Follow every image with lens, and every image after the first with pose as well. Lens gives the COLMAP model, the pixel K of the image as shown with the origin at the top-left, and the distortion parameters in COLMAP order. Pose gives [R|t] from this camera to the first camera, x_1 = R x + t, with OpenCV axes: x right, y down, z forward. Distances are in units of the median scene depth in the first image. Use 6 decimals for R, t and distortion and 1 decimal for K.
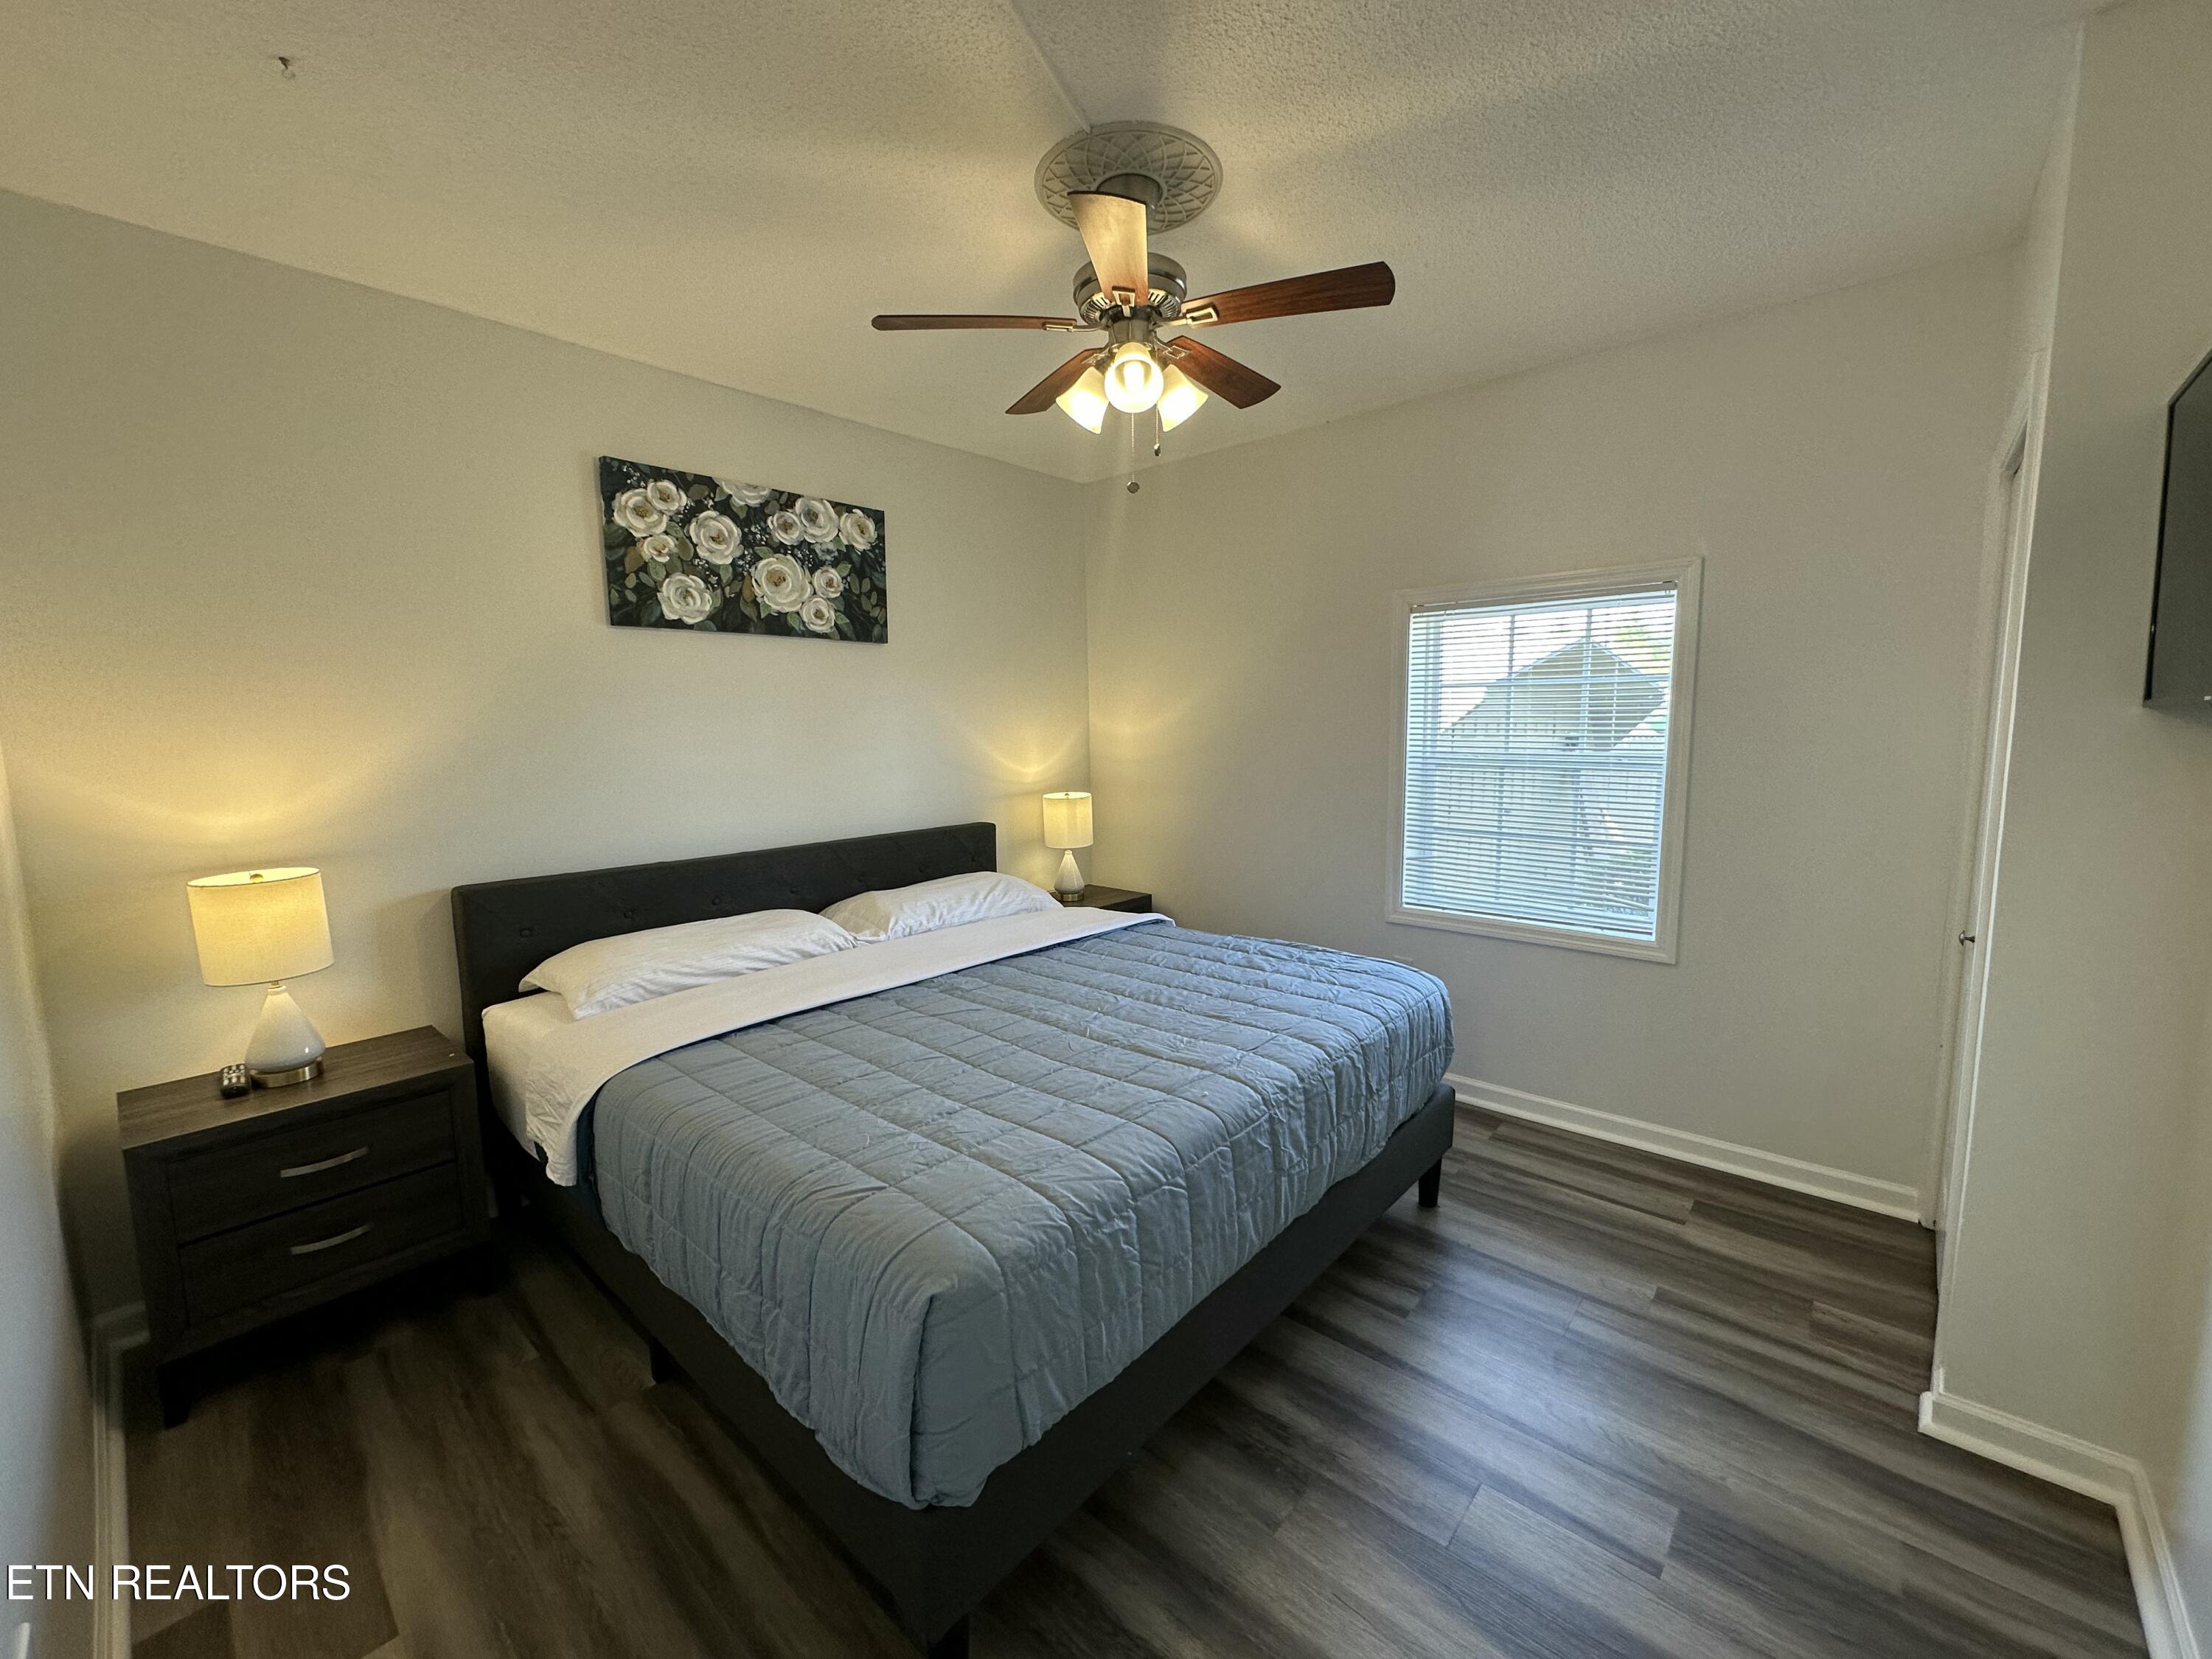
lens RADIAL K [[885.3, 0, 1104.7], [0, 885.3, 826.8], [0, 0, 1]] dist [-0.004367, 0.001007]
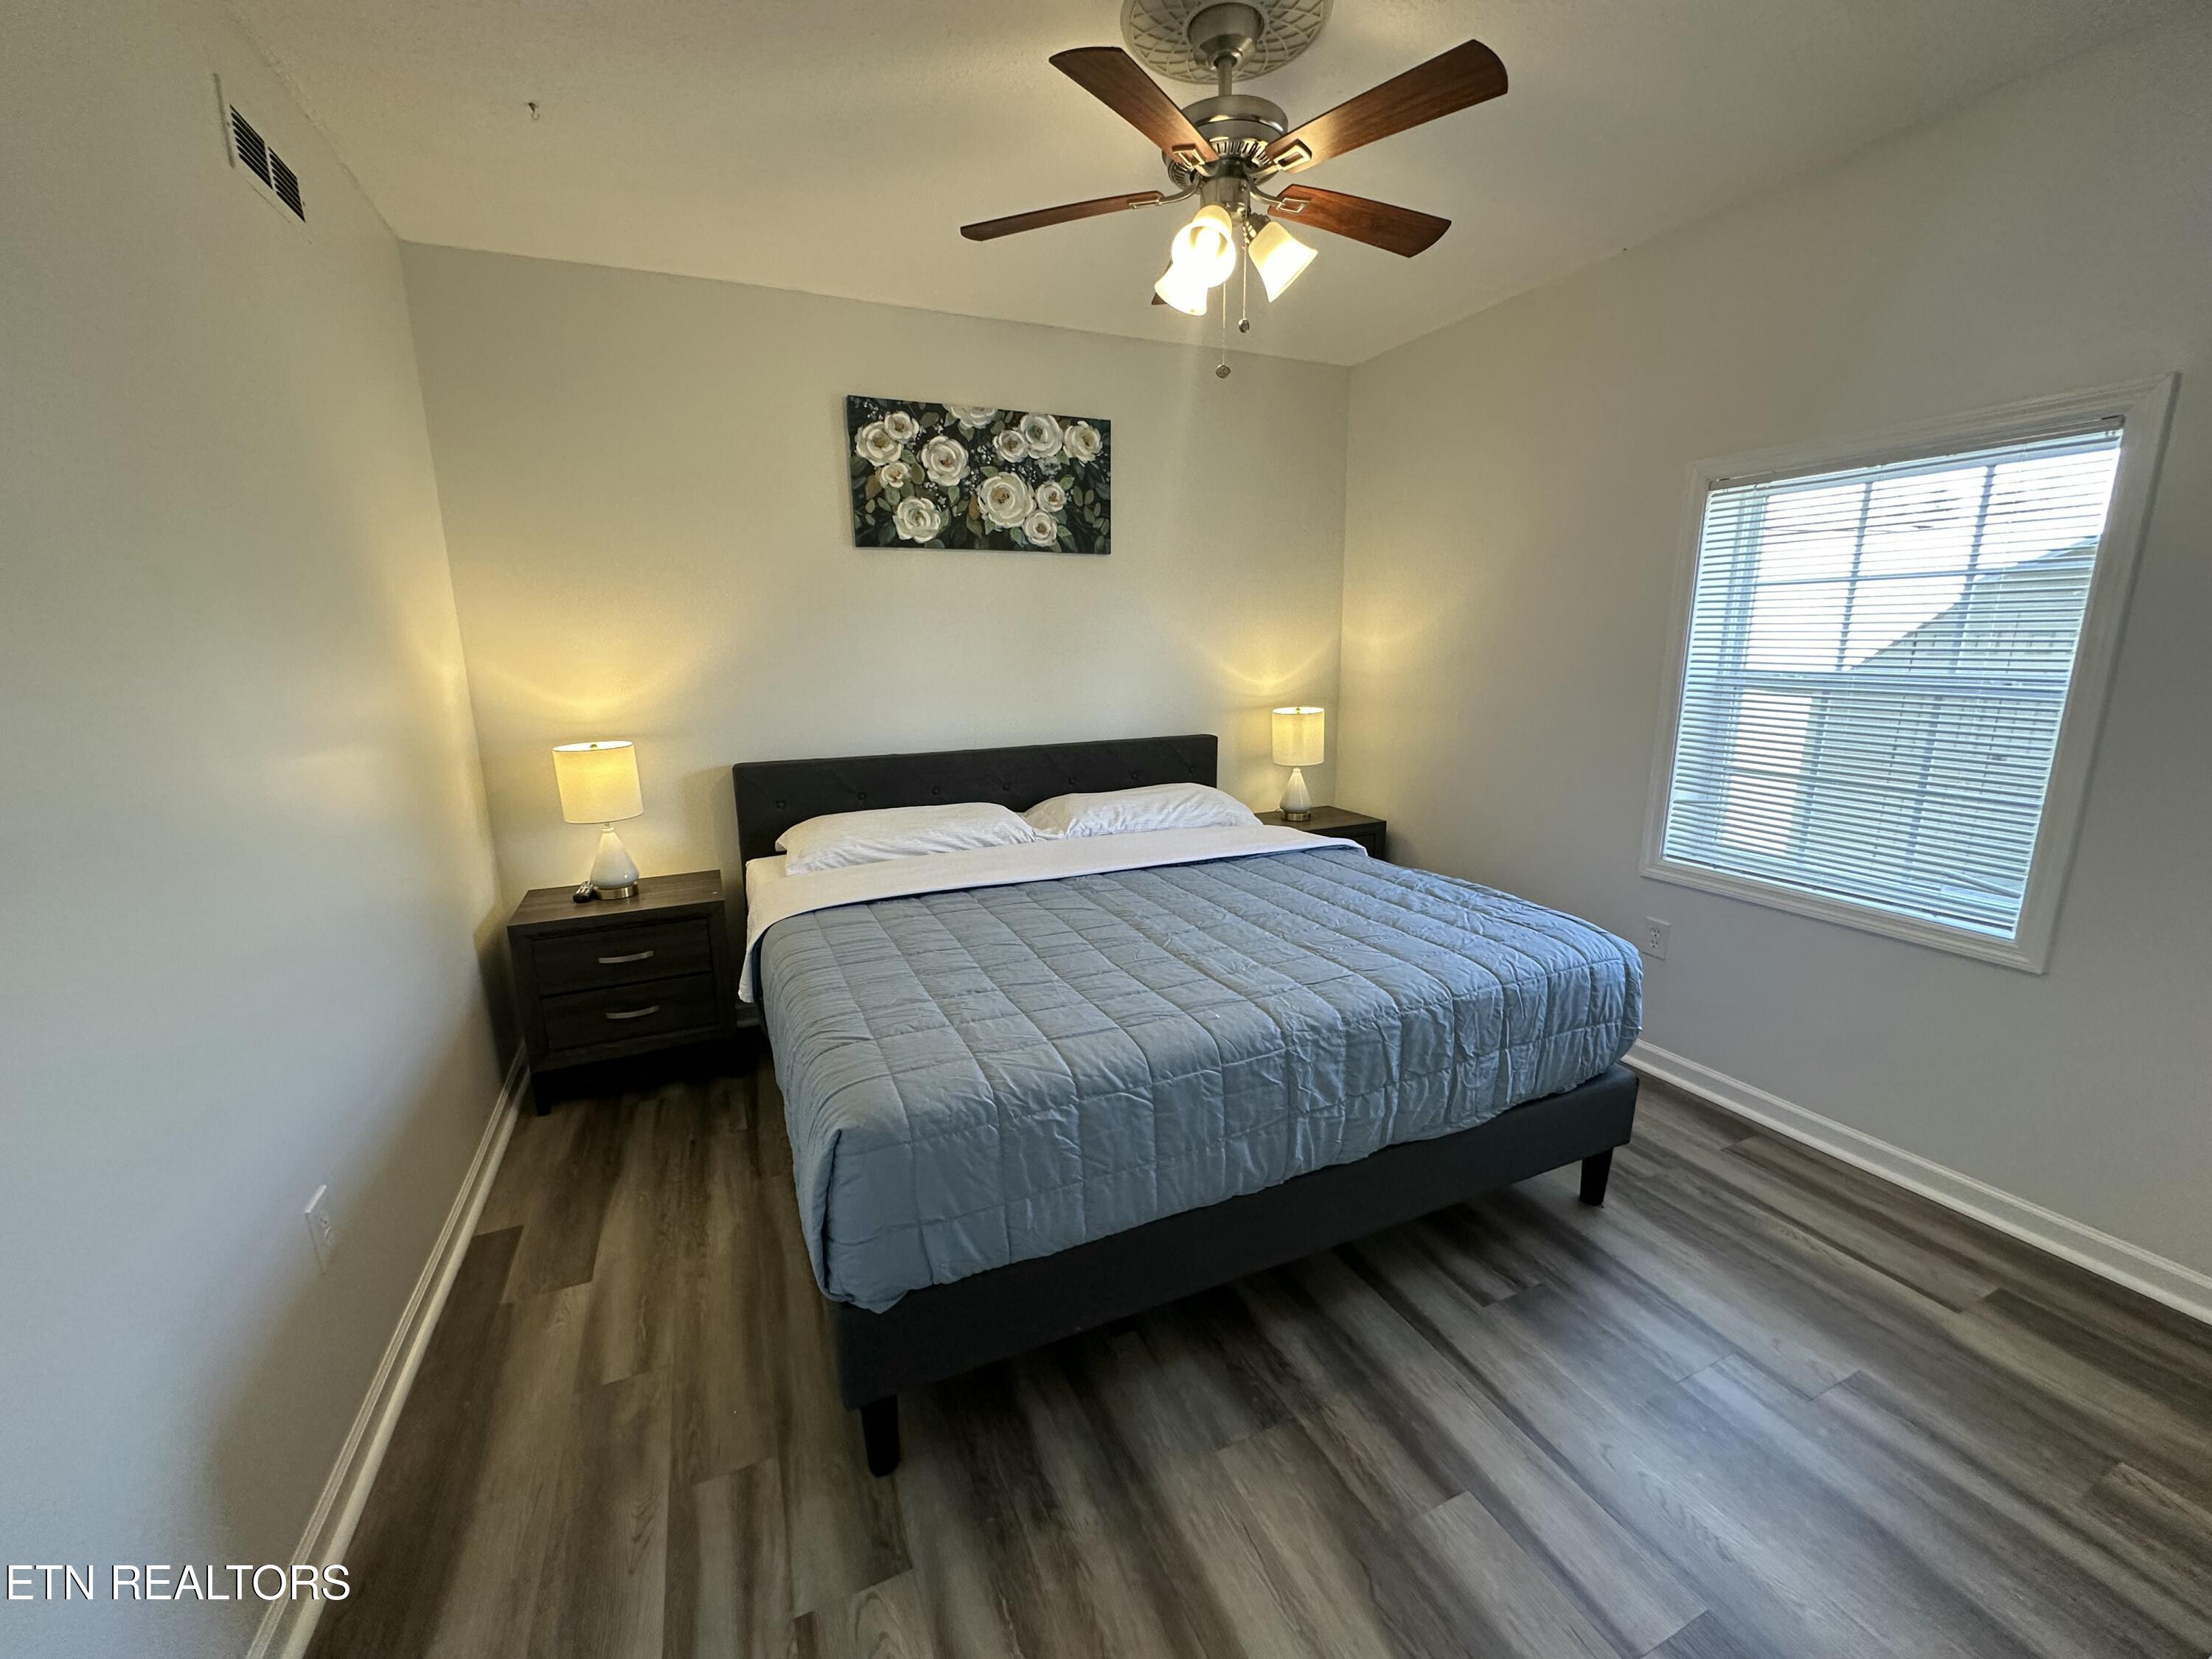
lens RADIAL K [[885.3, 0, 1101.3], [0, 885.3, 826.8], [0, 0, 1]] dist [-0.004367, 0.001007]
pose [[0.910442, 0.087402, -0.404298, 0.290513], [-0.048702, 0.993273, 0.105055, -0.001187], [0.410760, -0.075957, 0.908574, 0.062620]]
